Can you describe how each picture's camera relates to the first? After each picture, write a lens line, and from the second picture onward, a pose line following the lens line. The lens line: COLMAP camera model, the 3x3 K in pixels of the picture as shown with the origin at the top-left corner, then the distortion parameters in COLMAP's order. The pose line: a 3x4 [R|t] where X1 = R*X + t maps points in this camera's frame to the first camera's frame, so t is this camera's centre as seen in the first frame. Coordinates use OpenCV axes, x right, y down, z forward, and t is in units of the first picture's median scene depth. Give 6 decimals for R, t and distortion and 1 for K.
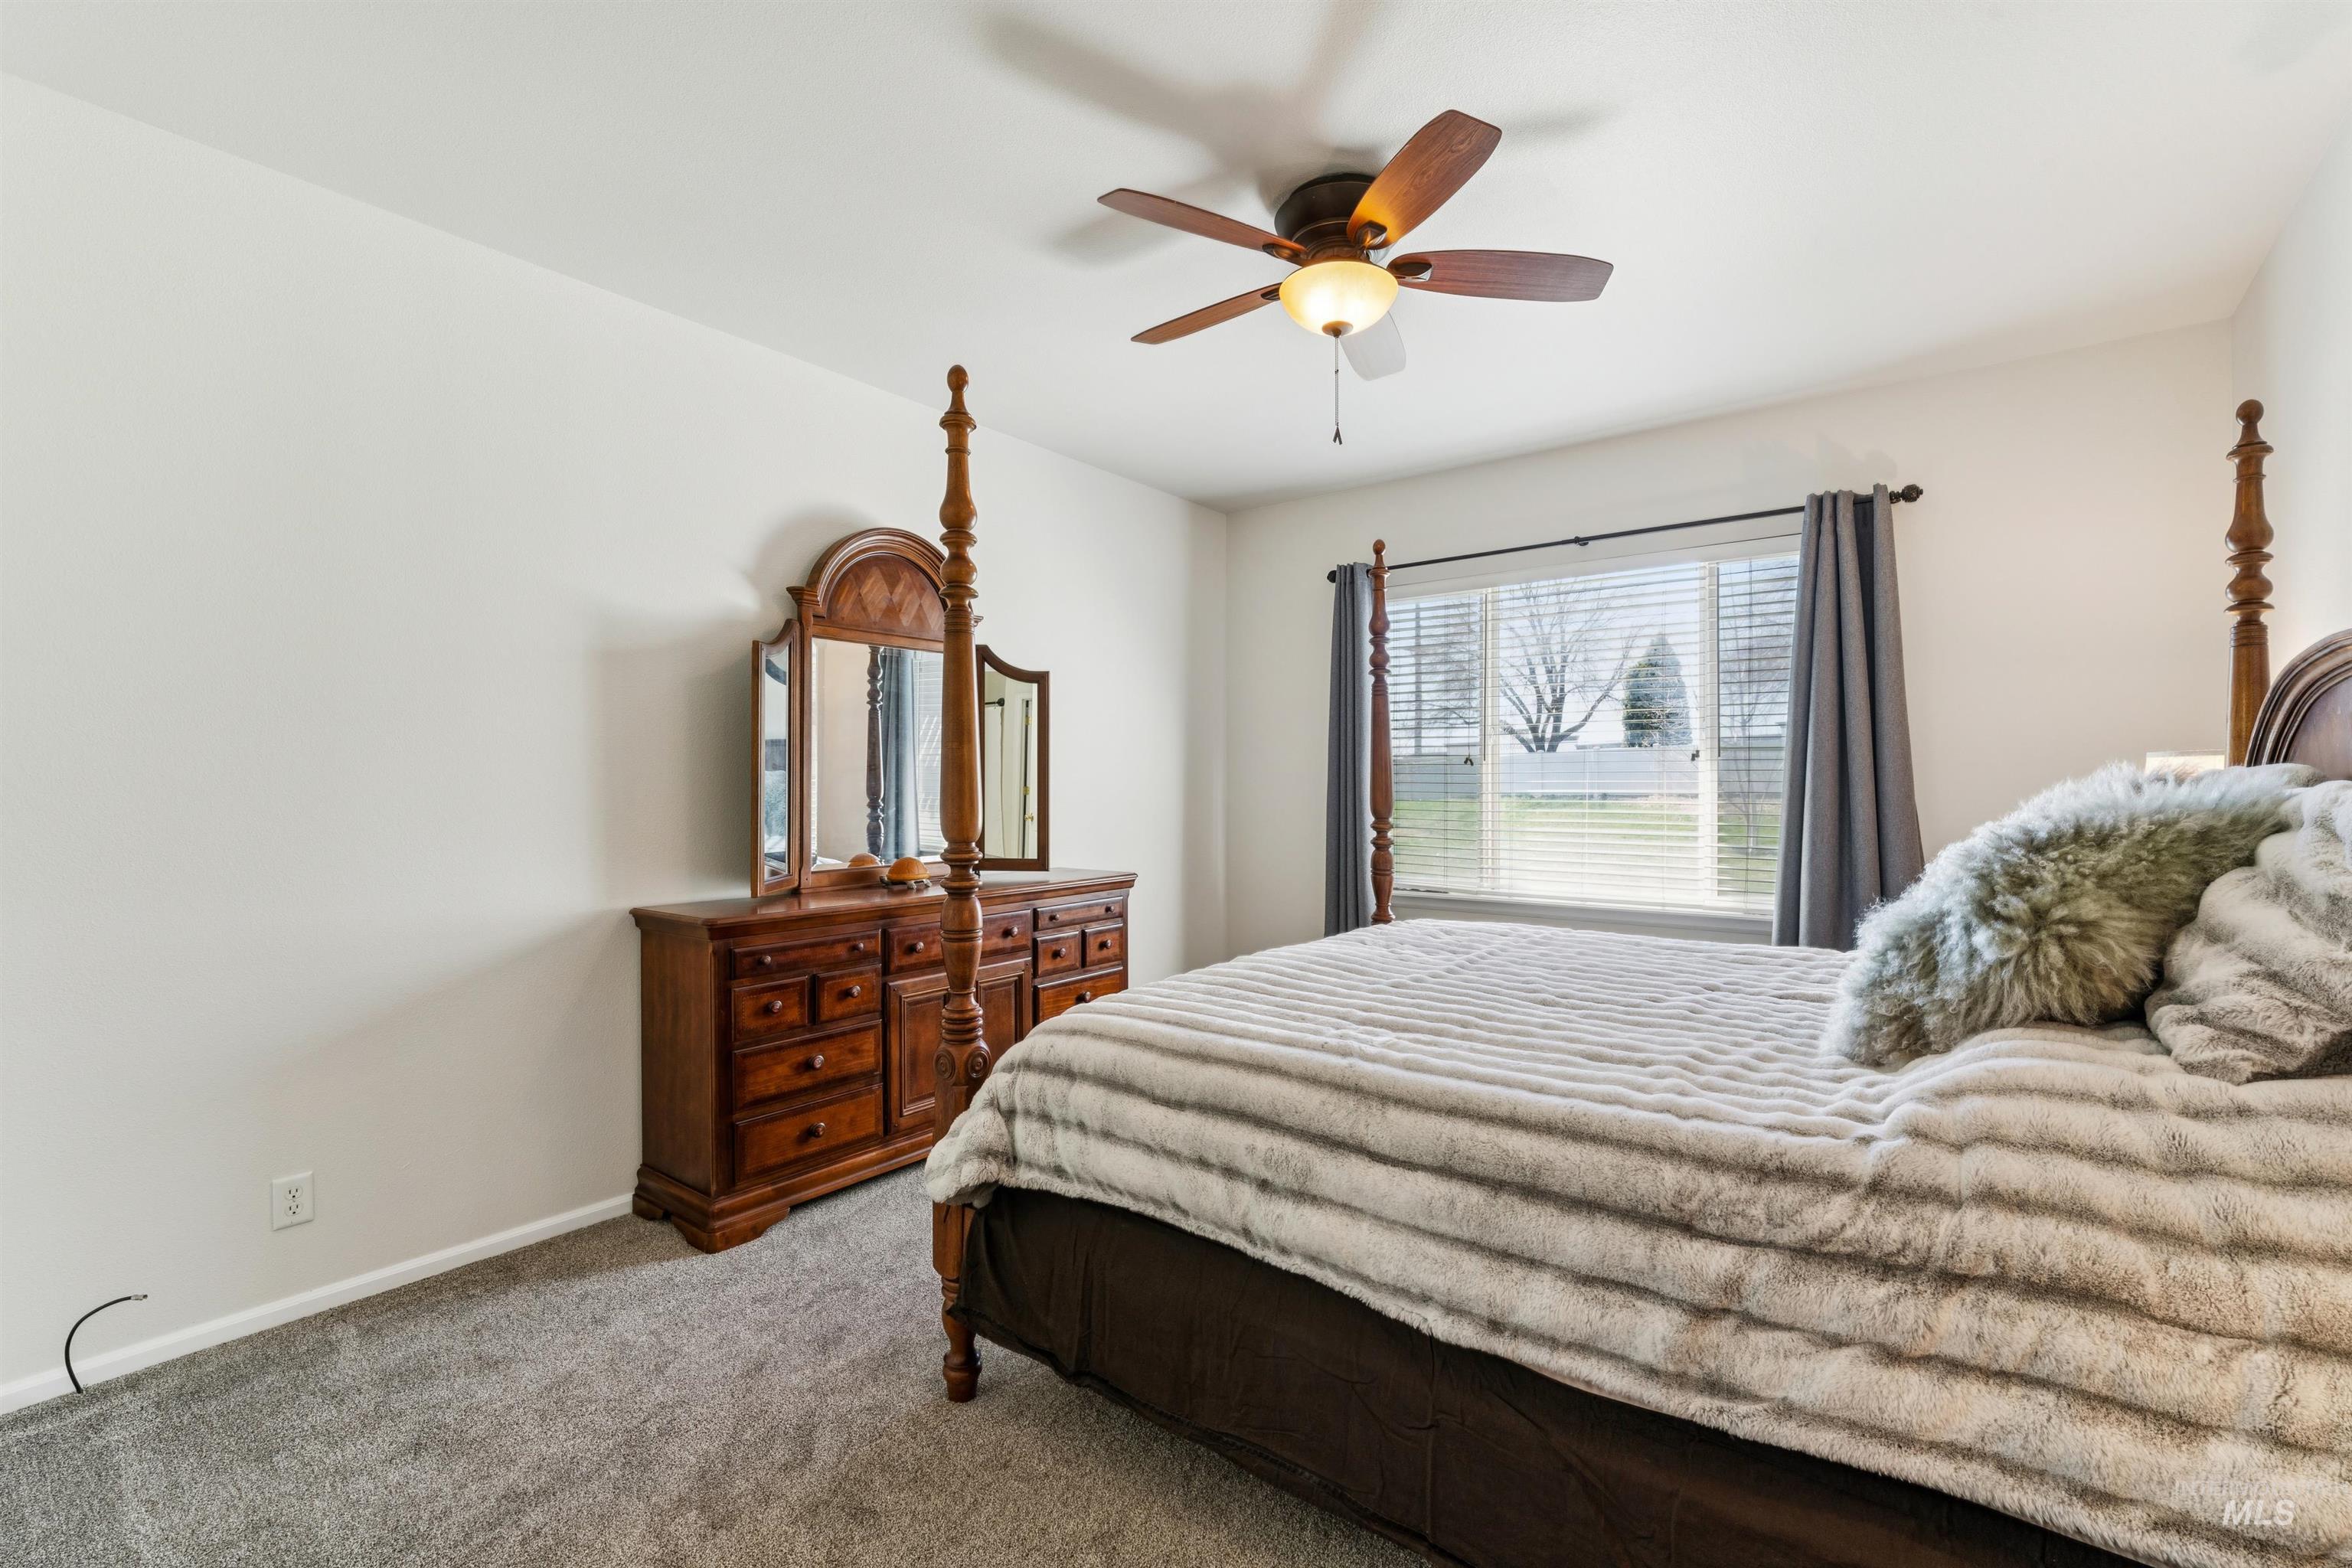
lens RADIAL K [[1016.7, 0, 1182.3], [0, 1016.7, 786.4], [0, 0, 1]] dist [-0.006439, 0.001044]
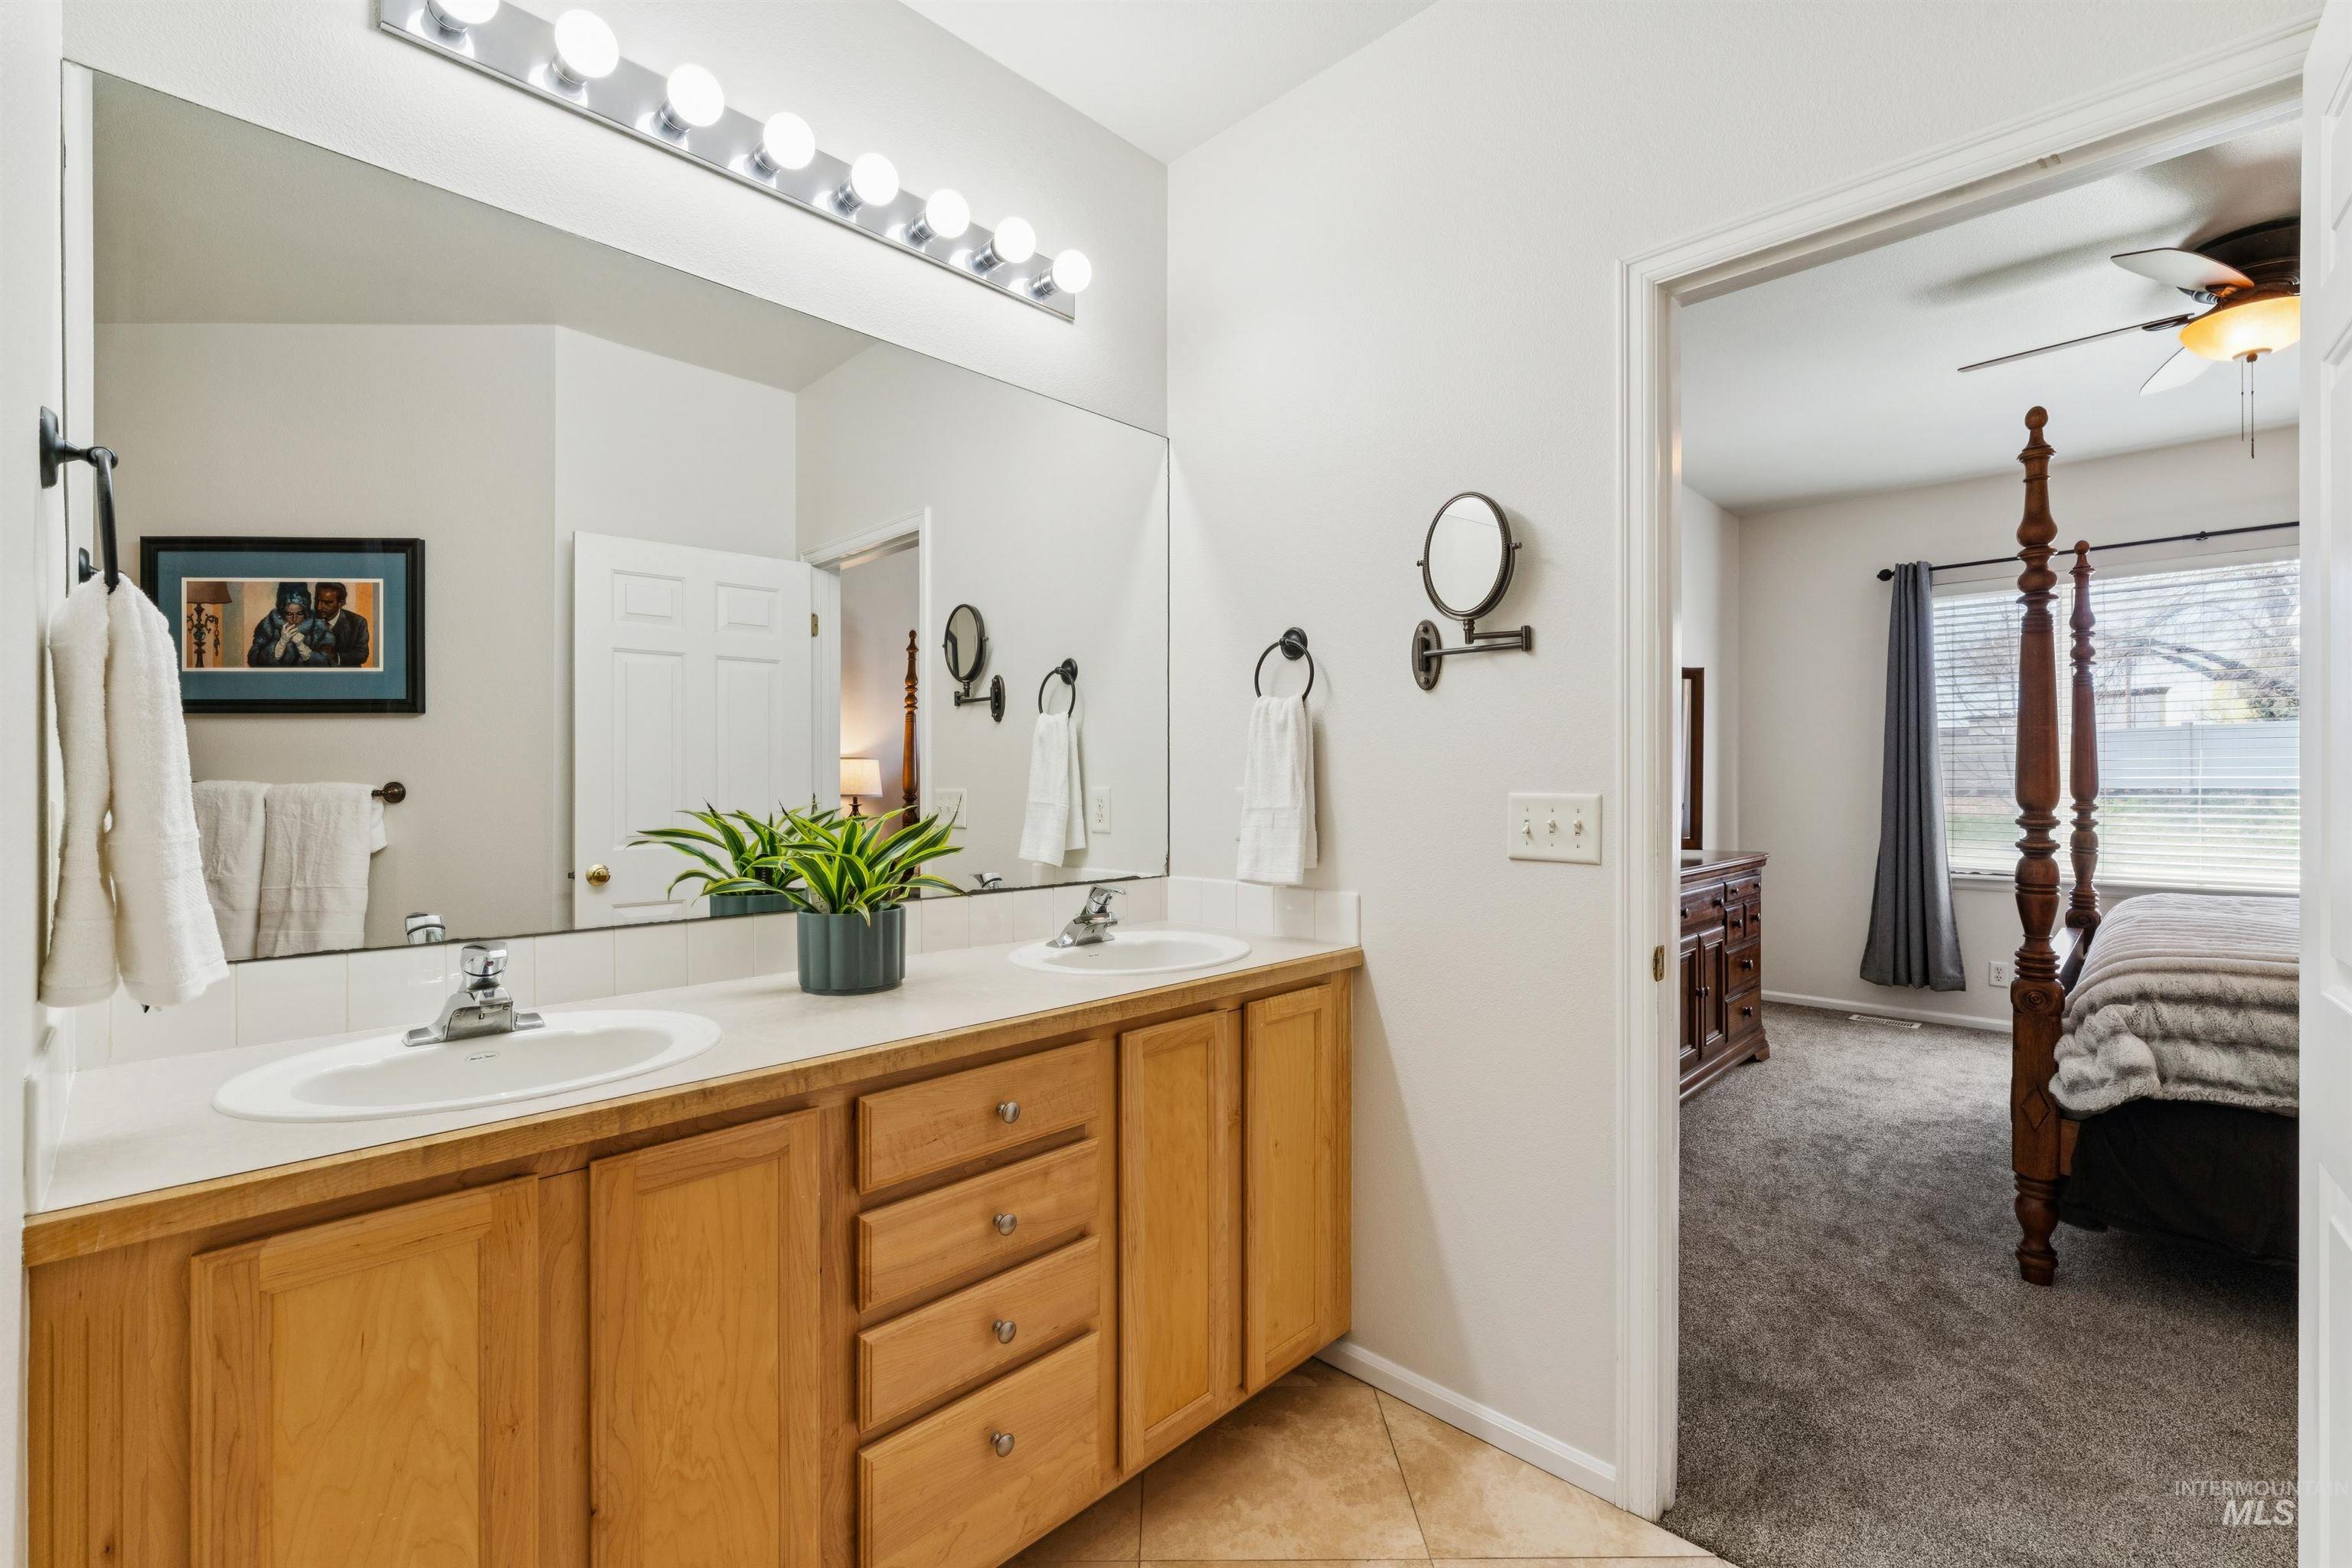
lens RADIAL K [[1016.7, 0, 1199.2], [0, 1016.7, 778.8], [0, 0, 1]] dist [-0.006439, 0.001044]
pose [[0.994130, -0.001130, -0.108182, -0.616299], [0.000426, 0.999979, -0.006528, 0.014921], [0.108187, 0.006444, 0.994110, -0.161972]]
